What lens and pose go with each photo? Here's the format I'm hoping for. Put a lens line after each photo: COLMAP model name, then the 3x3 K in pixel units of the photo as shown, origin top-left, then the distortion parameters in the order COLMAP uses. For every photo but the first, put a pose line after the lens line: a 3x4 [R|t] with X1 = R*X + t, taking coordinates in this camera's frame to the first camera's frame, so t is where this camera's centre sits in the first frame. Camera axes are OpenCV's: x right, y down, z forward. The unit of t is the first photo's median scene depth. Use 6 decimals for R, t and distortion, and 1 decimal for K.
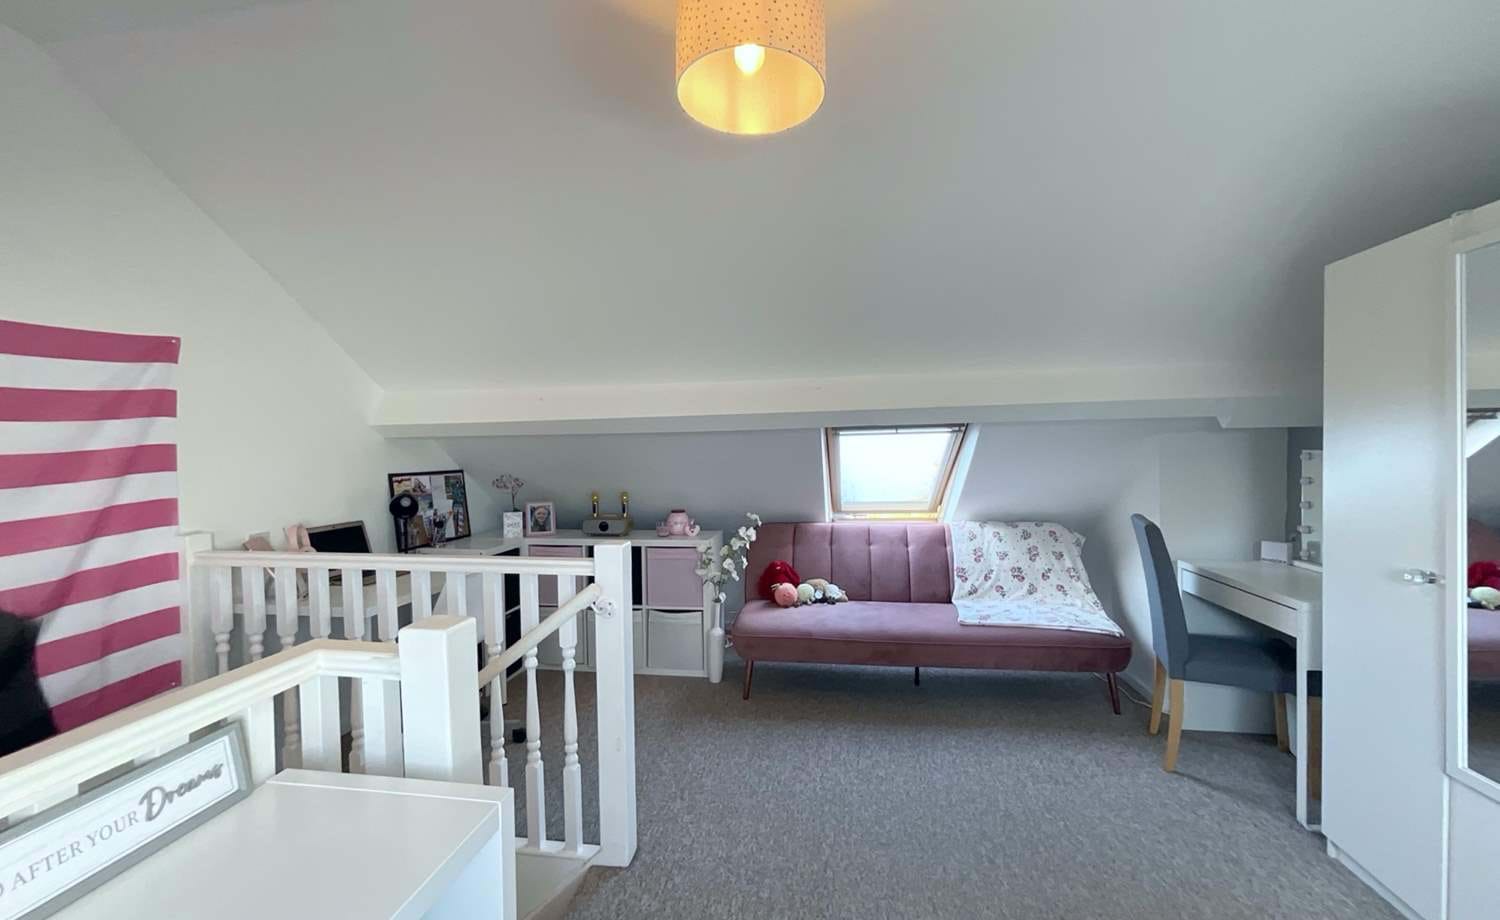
lens RADIAL K [[608.4, 0, 744.6], [0, 608.4, 462.2], [0, 0, 1]] dist [-0.001161, 0.001087]
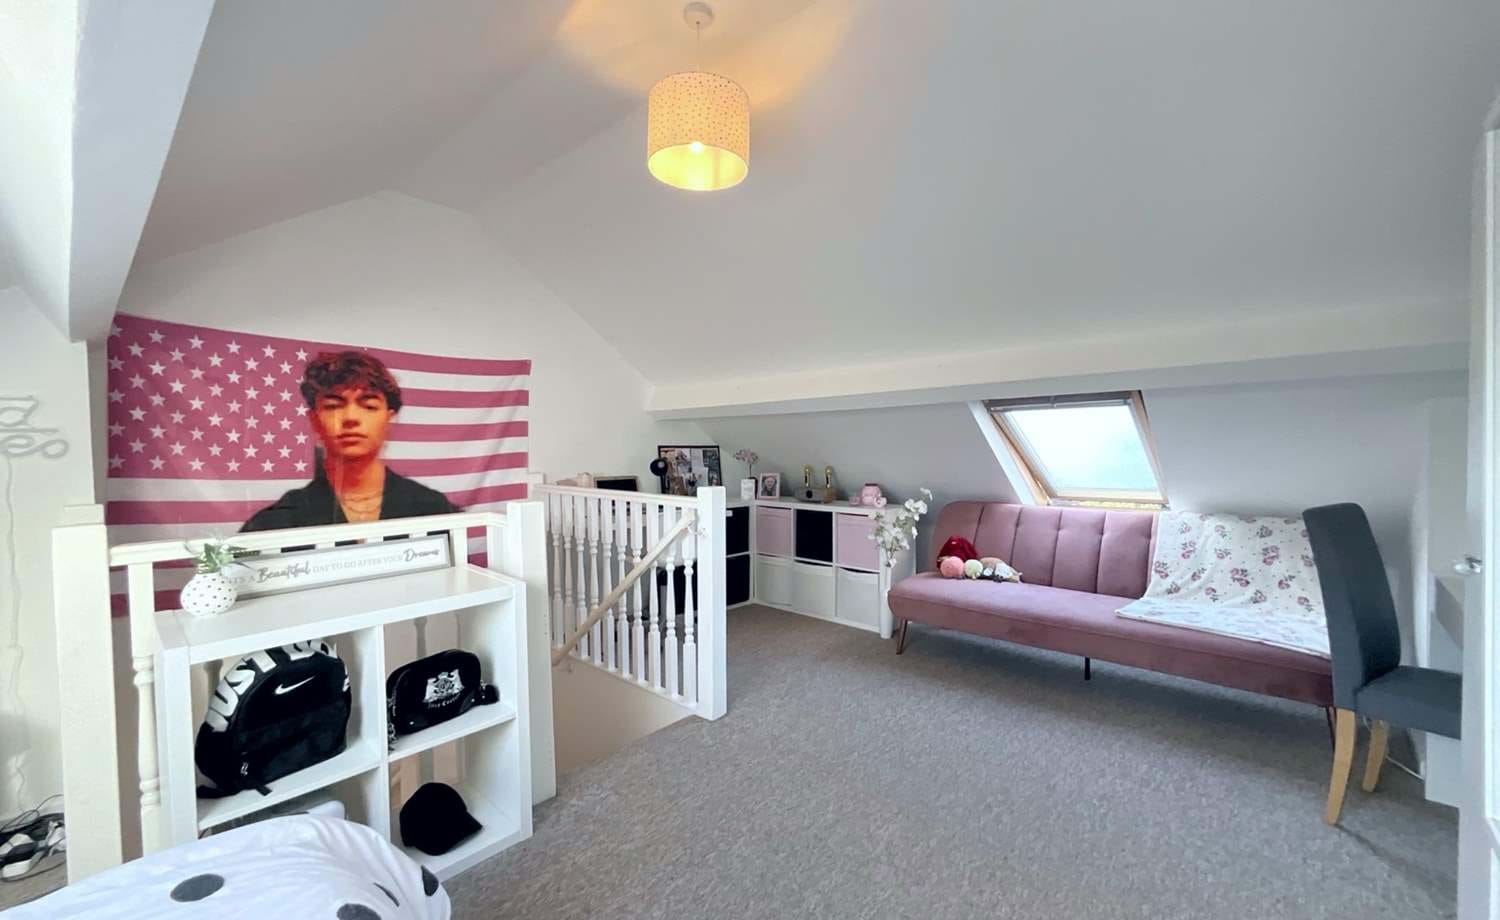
lens RADIAL K [[608.4, 0, 745.9], [0, 608.4, 459.7], [0, 0, 1]] dist [-0.001161, 0.001087]
pose [[0.827083, 0.023268, -0.561599, 0.372746], [-0.021530, 0.999721, 0.009713, 0.032980], [0.561668, 0.004058, 0.827353, -0.061677]]
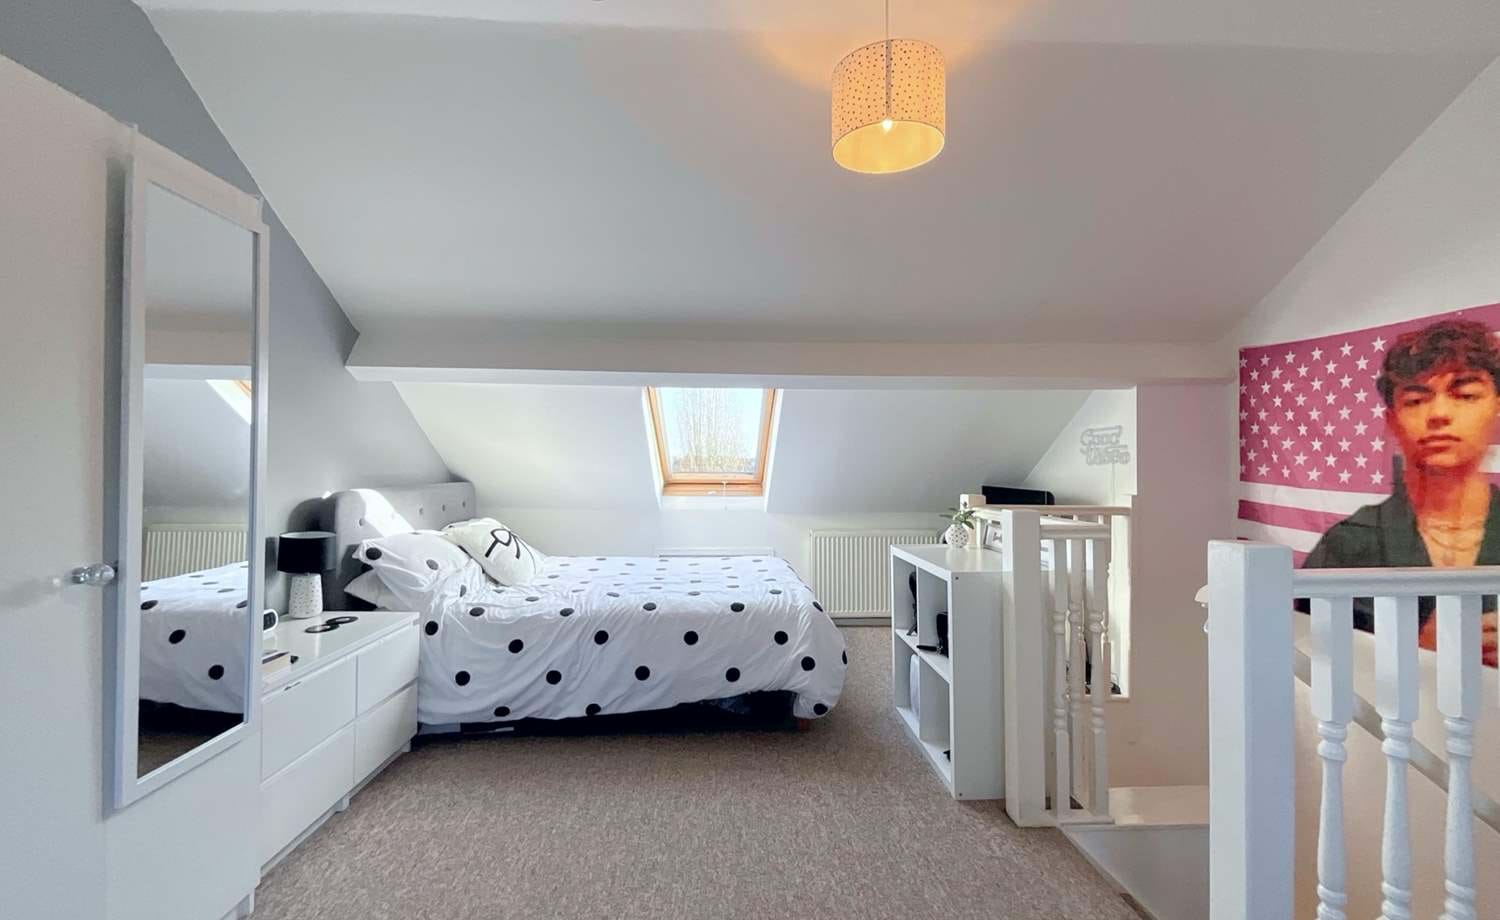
lens RADIAL K [[608.4, 0, 753.1], [0, 608.4, 461.0], [0, 0, 1]] dist [-0.001161, 0.001087]
pose [[-0.980175, 0.015067, -0.197558, 0.225811], [0.010655, 0.999670, 0.023376, 0.018814], [0.197845, 0.020807, -0.980012, 0.888689]]
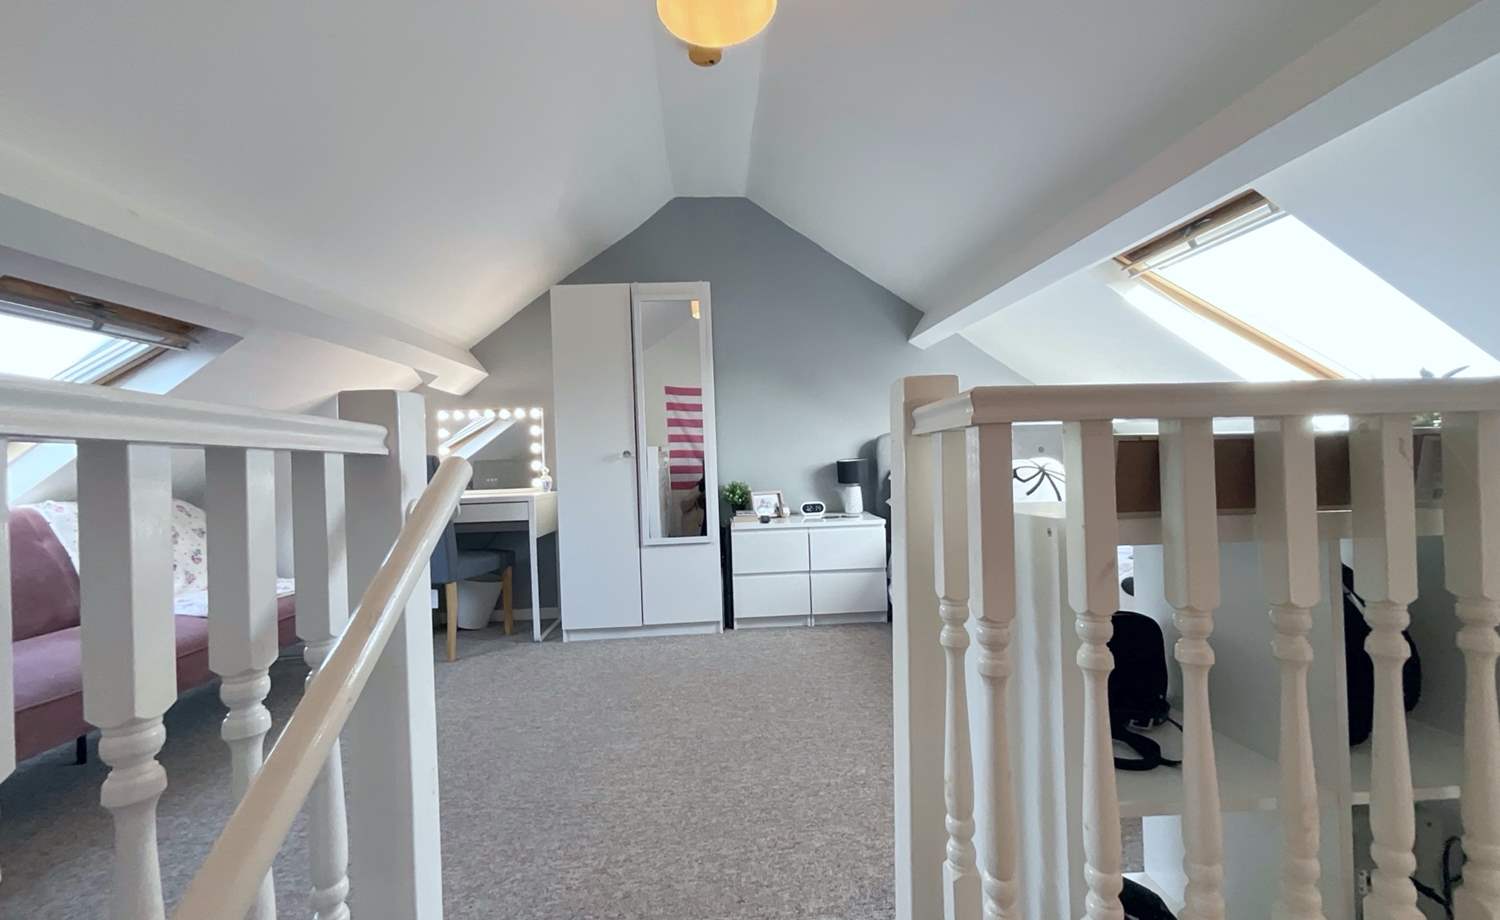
lens RADIAL K [[608.4, 0, 753.5], [0, 608.4, 457.8], [0, 0, 1]] dist [-0.001161, 0.001087]
pose [[-0.212803, 0.042042, 0.976190, -0.449450], [0.067424, 0.997324, -0.028254, 0.134530], [-0.974766, 0.059806, -0.215068, 0.484142]]
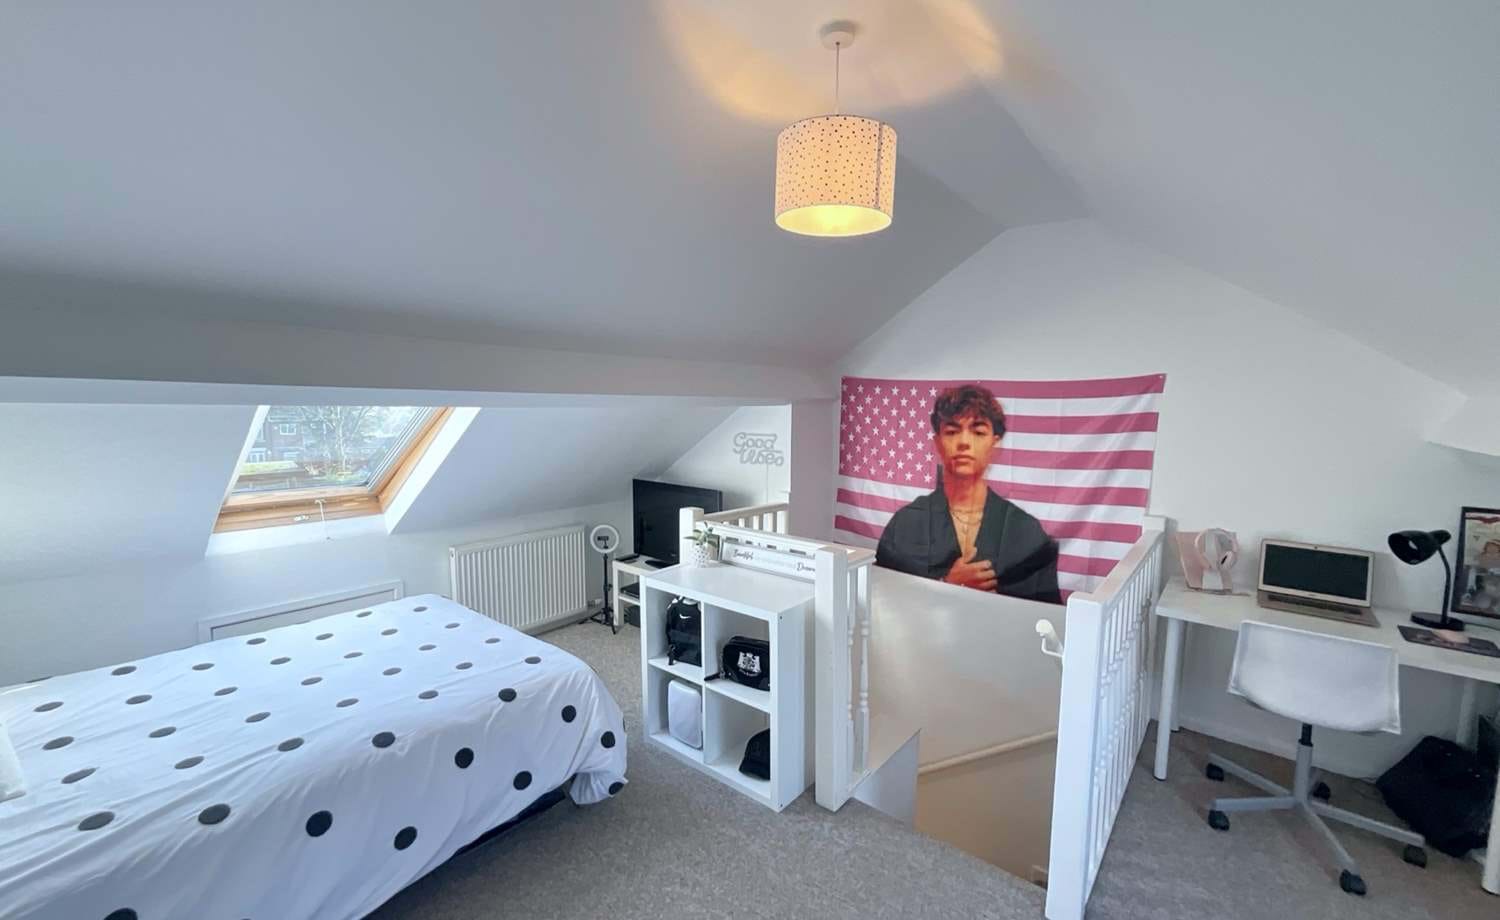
lens RADIAL K [[608.4, 0, 748.0], [0, 608.4, 458.2], [0, 0, 1]] dist [-0.001161, 0.001087]
pose [[-0.516891, 0.091104, -0.851190, 0.484301], [-0.025935, 0.992198, 0.121945, -0.104776], [0.855659, 0.085108, -0.510495, 0.603431]]
